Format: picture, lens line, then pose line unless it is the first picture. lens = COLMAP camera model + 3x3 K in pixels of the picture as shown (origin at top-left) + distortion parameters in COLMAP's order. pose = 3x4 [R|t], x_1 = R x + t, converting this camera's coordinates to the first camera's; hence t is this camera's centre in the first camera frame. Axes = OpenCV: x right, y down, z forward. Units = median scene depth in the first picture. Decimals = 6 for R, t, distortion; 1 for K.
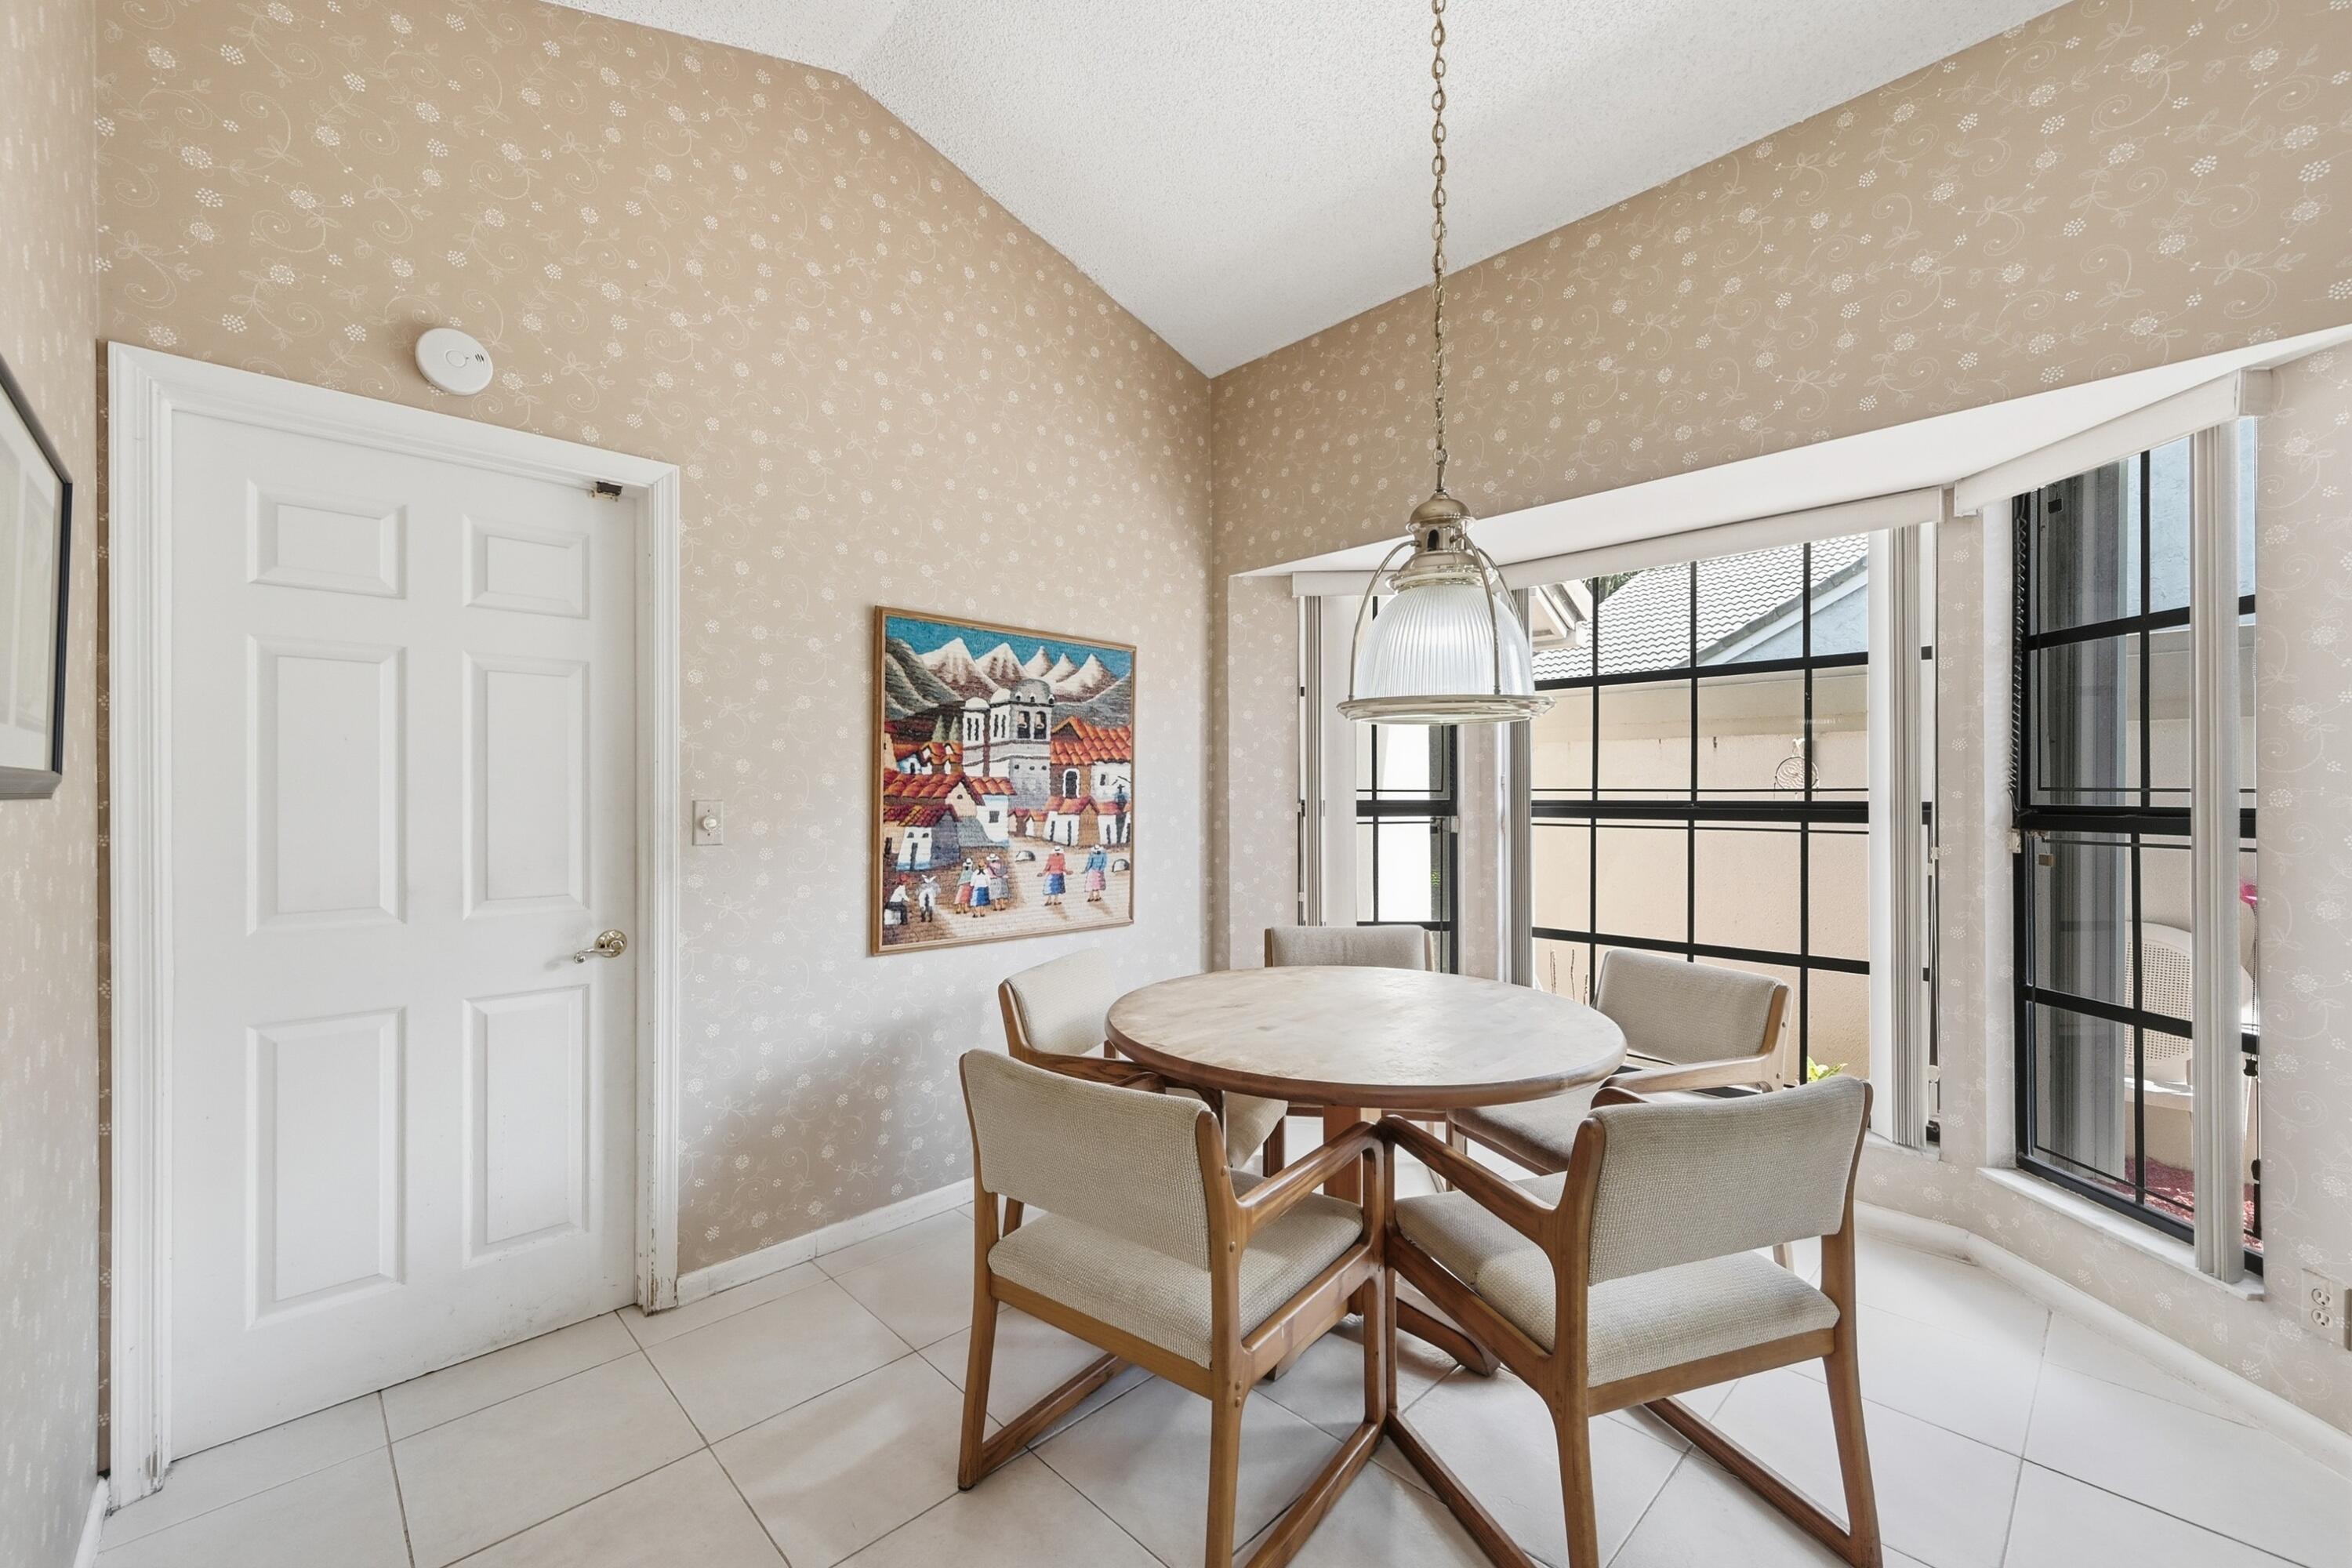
lens RADIAL K [[942.4, 0, 1178.5], [0, 942.4, 790.9], [0, 0, 1]] dist [-0.000422, 0.000367]
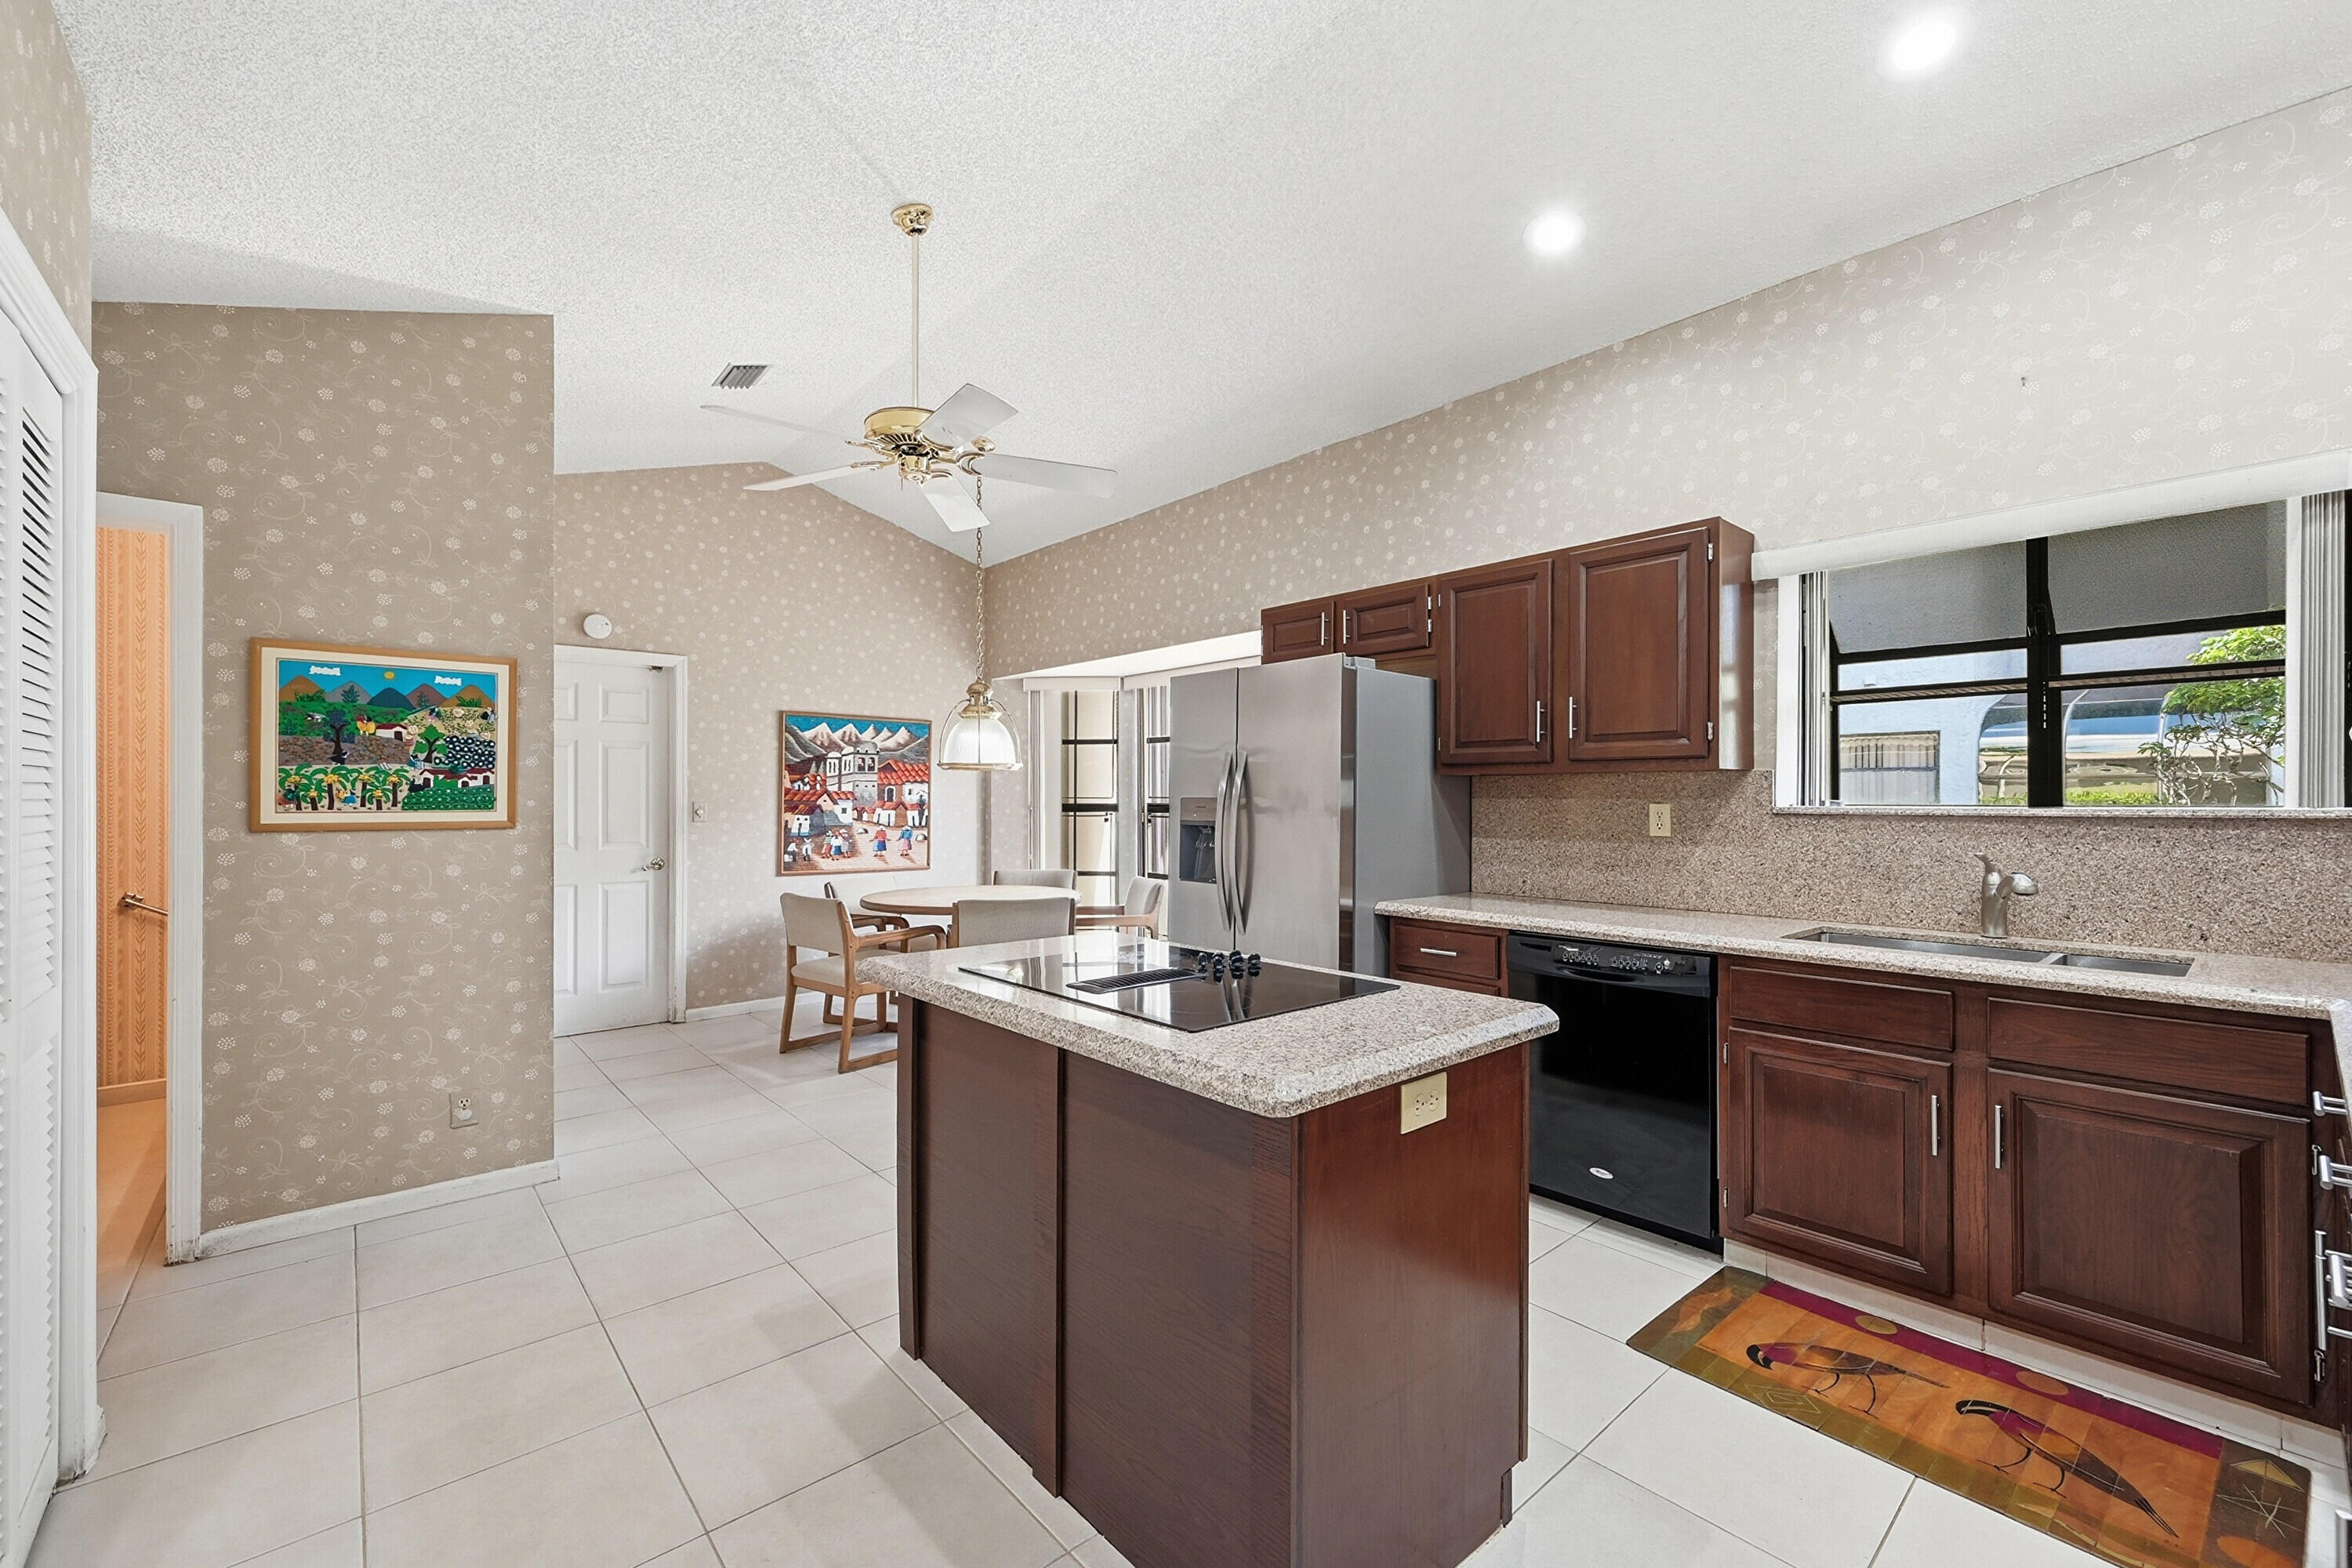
lens RADIAL K [[942.4, 0, 1168.5], [0, 942.4, 795.6], [0, 0, 1]] dist [-0.000422, 0.000367]
pose [[0.998504, 0.001855, -0.054656, 0.637825], [-0.001906, 0.999998, -0.000870, -0.004688], [0.054654, 0.000973, 0.998505, -1.020895]]
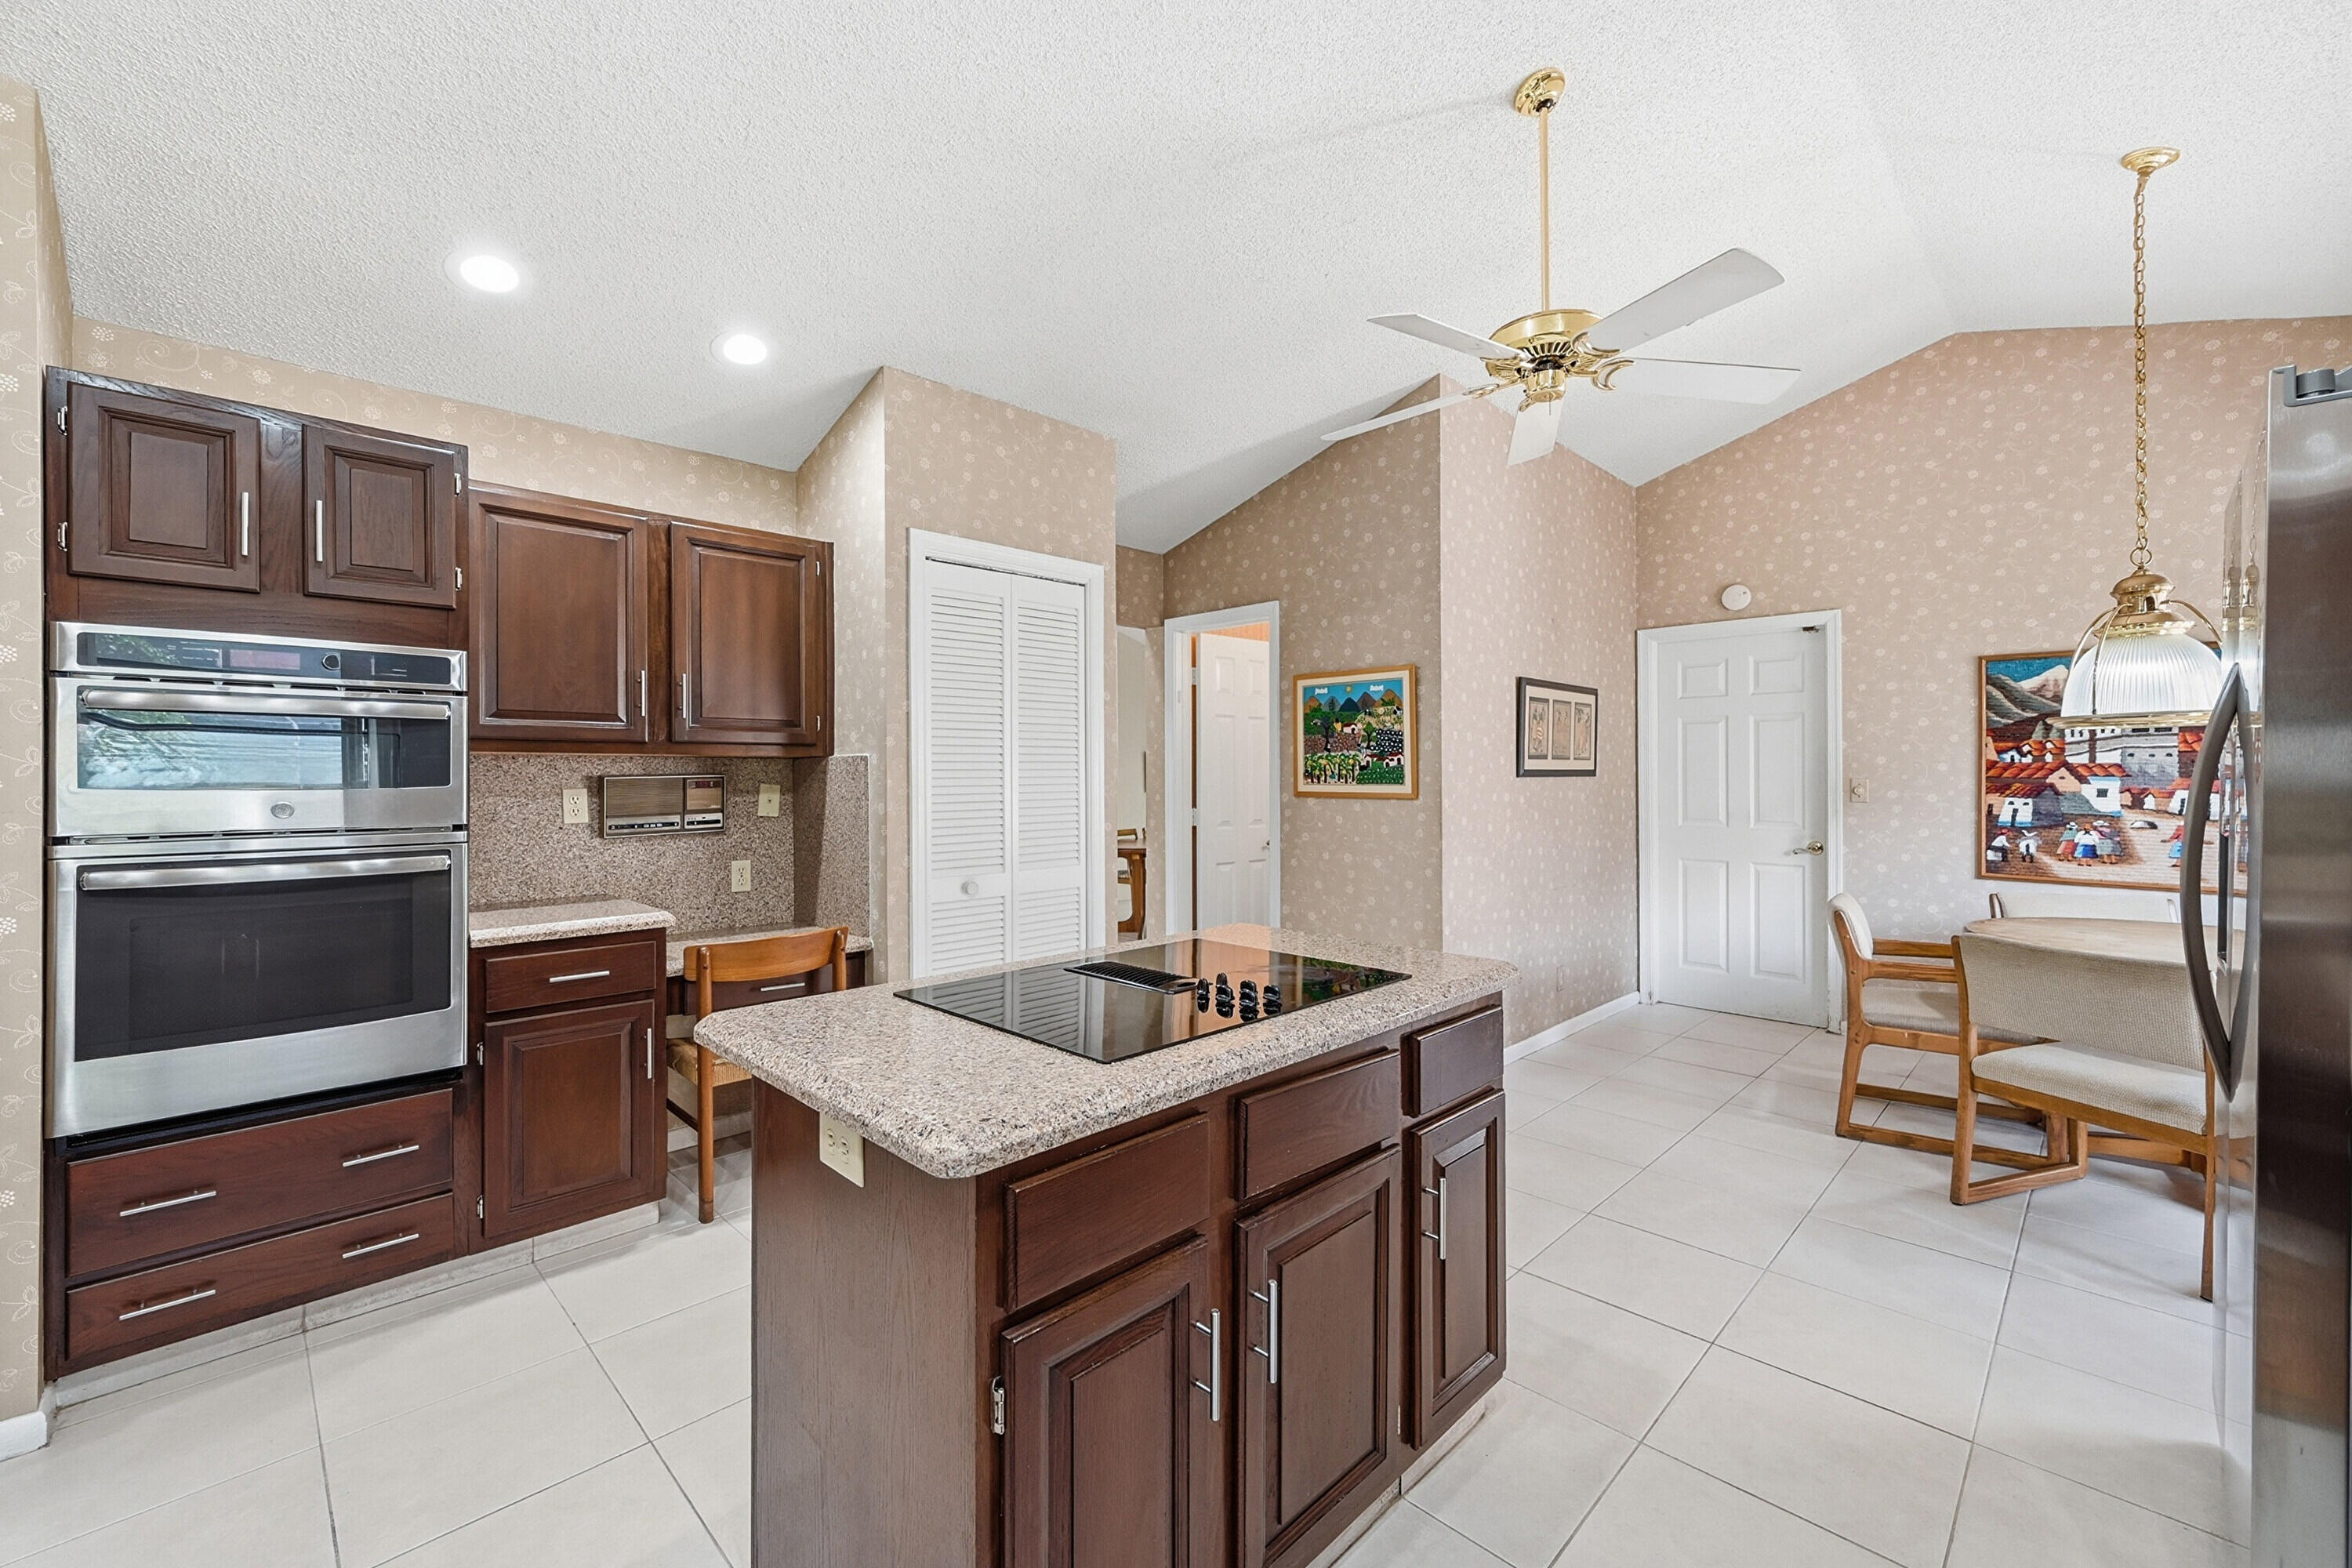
lens RADIAL K [[942.4, 0, 1179.3], [0, 942.4, 772.6], [0, 0, 1]] dist [-0.000422, 0.000367]
pose [[0.023073, 0.000923, -0.999733, 1.172812], [0.003487, 0.999993, 0.001004, -0.007652], [0.999728, -0.003509, 0.023069, -0.357589]]
